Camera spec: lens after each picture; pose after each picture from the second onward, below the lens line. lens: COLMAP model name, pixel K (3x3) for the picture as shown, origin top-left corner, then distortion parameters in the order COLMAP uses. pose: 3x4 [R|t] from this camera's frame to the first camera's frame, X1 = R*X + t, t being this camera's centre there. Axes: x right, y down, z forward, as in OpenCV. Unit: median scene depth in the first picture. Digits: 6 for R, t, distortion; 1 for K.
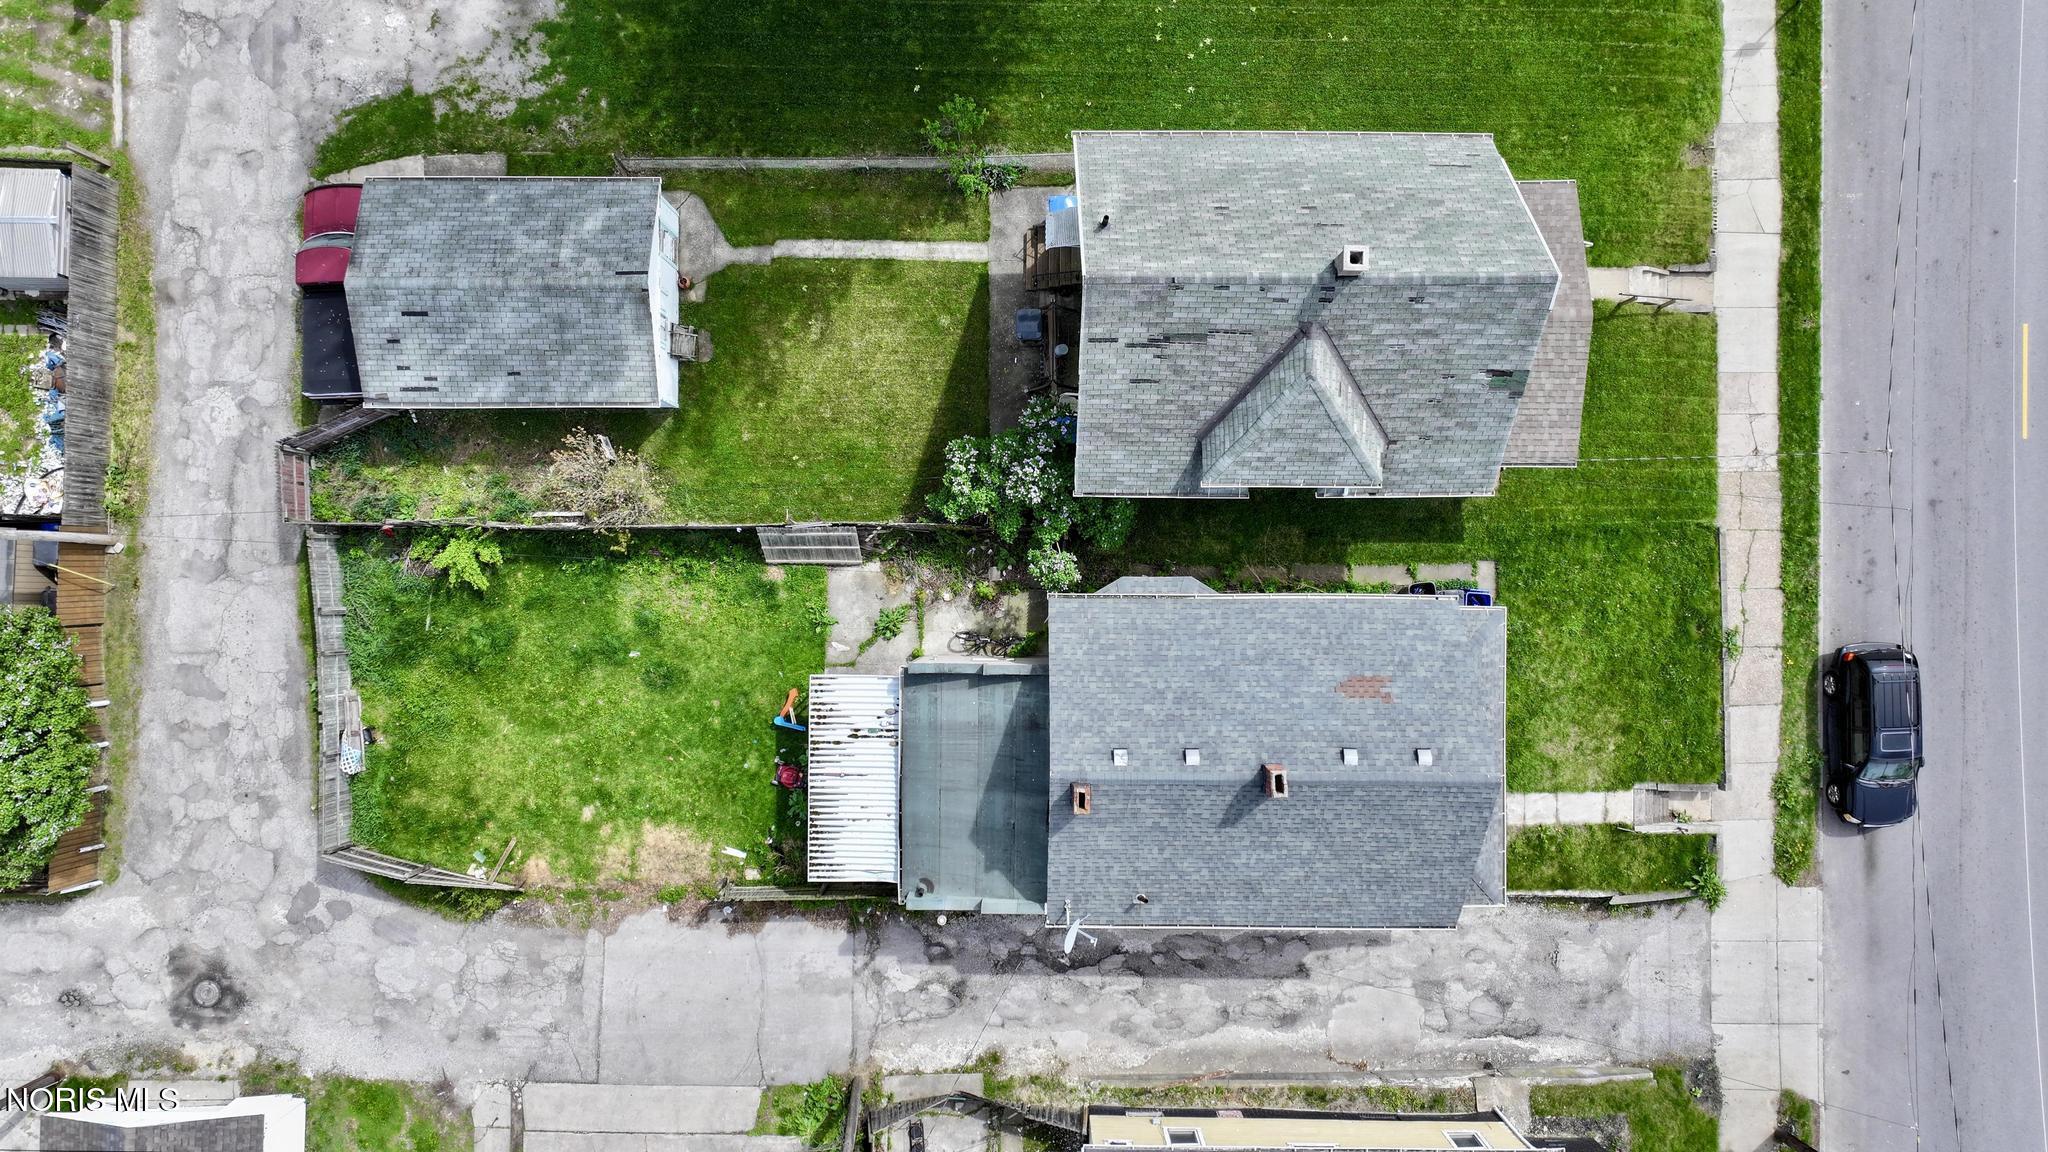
lens RADIAL K [[1455.5, 0, 1017.9], [0, 1455.5, 580.5], [0, 0, 1]] dist [-0.001080, 0.015427]
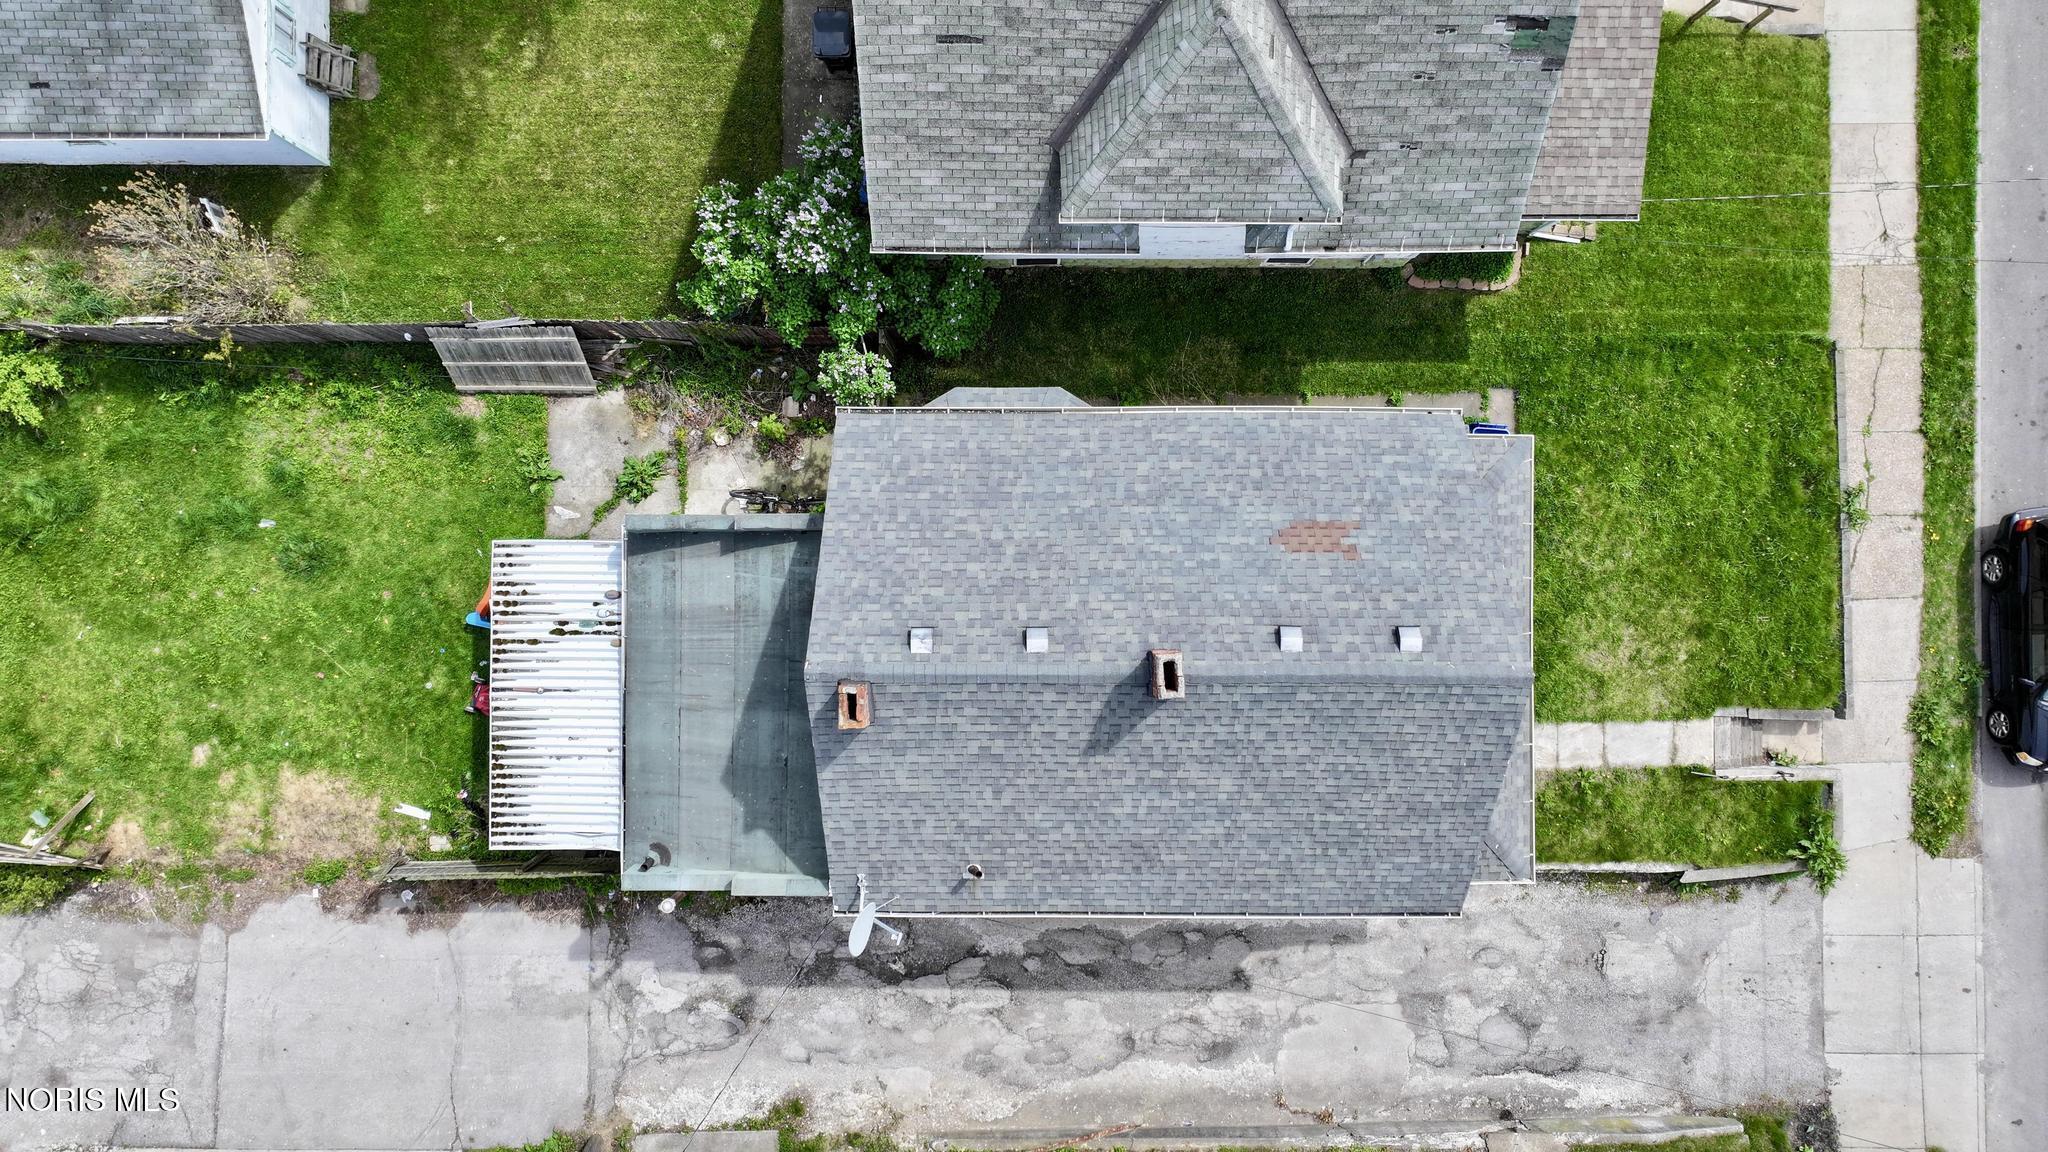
lens RADIAL K [[1455.5, 0, 1018.1], [0, 1455.5, 577.3], [0, 0, 1]] dist [-0.001080, 0.015427]
pose [[0.999995, -0.002845, 0.001627, 0.090611], [0.002851, 0.999989, -0.003681, 0.079168], [-0.001616, 0.003686, 0.999992, 0.308687]]
